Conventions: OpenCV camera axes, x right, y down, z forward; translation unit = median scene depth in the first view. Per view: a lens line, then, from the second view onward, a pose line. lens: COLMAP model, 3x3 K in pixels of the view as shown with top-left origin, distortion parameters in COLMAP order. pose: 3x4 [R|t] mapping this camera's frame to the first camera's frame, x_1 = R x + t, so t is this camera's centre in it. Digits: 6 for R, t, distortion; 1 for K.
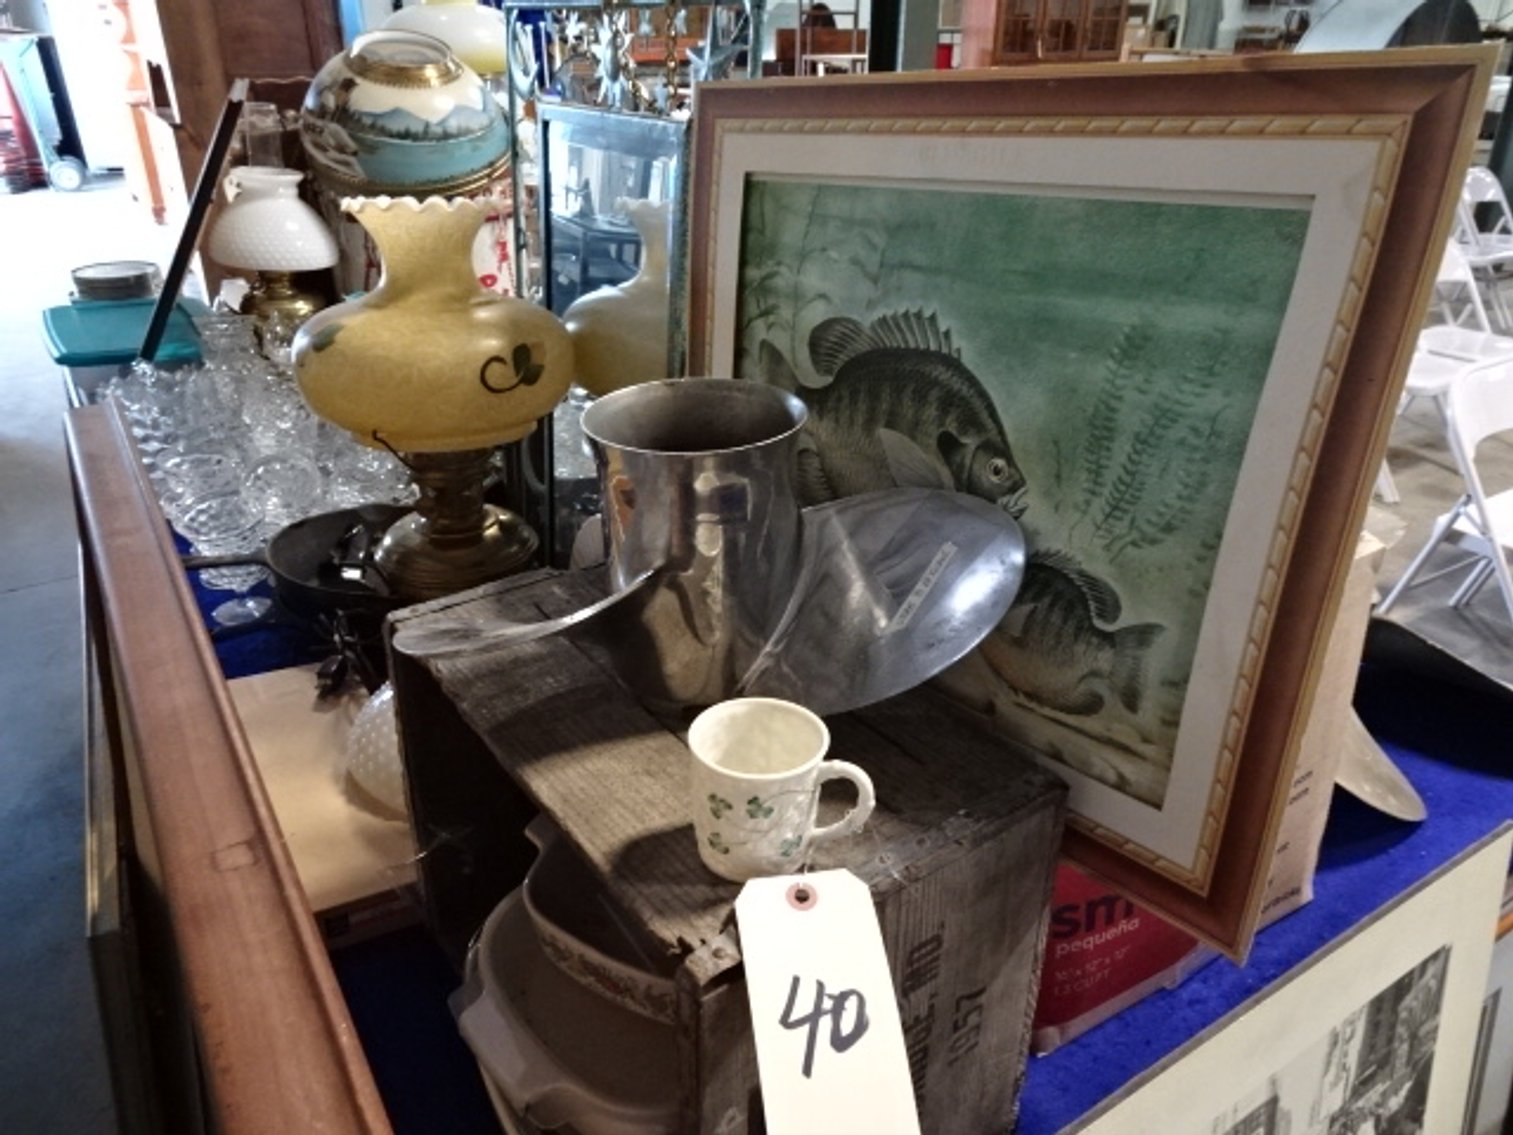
lens RADIAL K [[1078.4, 0, 757.6], [0, 1078.4, 566.1], [0, 0, 1]] dist [0.017050, -0.008349]
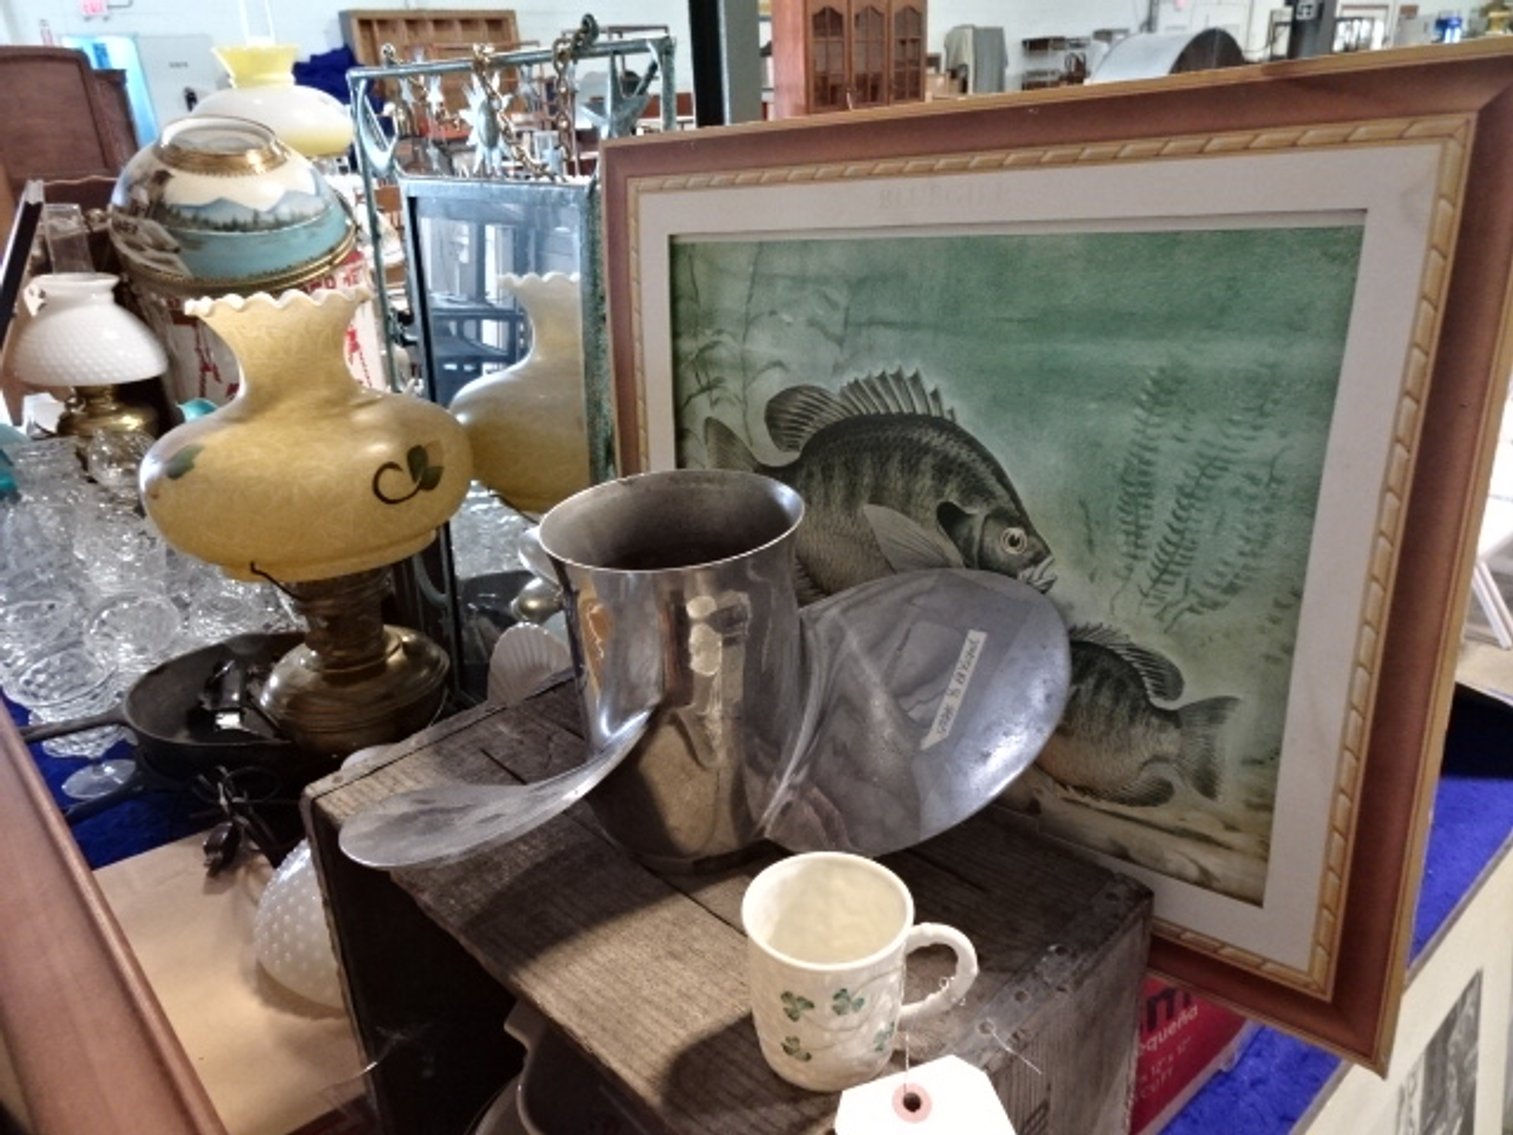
lens RADIAL K [[1078.4, 0, 759.7], [0, 1078.4, 568.2], [0, 0, 1]] dist [0.017050, -0.008349]
pose [[0.985217, -0.115385, 0.126620, -0.085647], [0.121330, 0.991795, -0.040262, -0.048395], [-0.120936, 0.055029, 0.991134, 0.126373]]
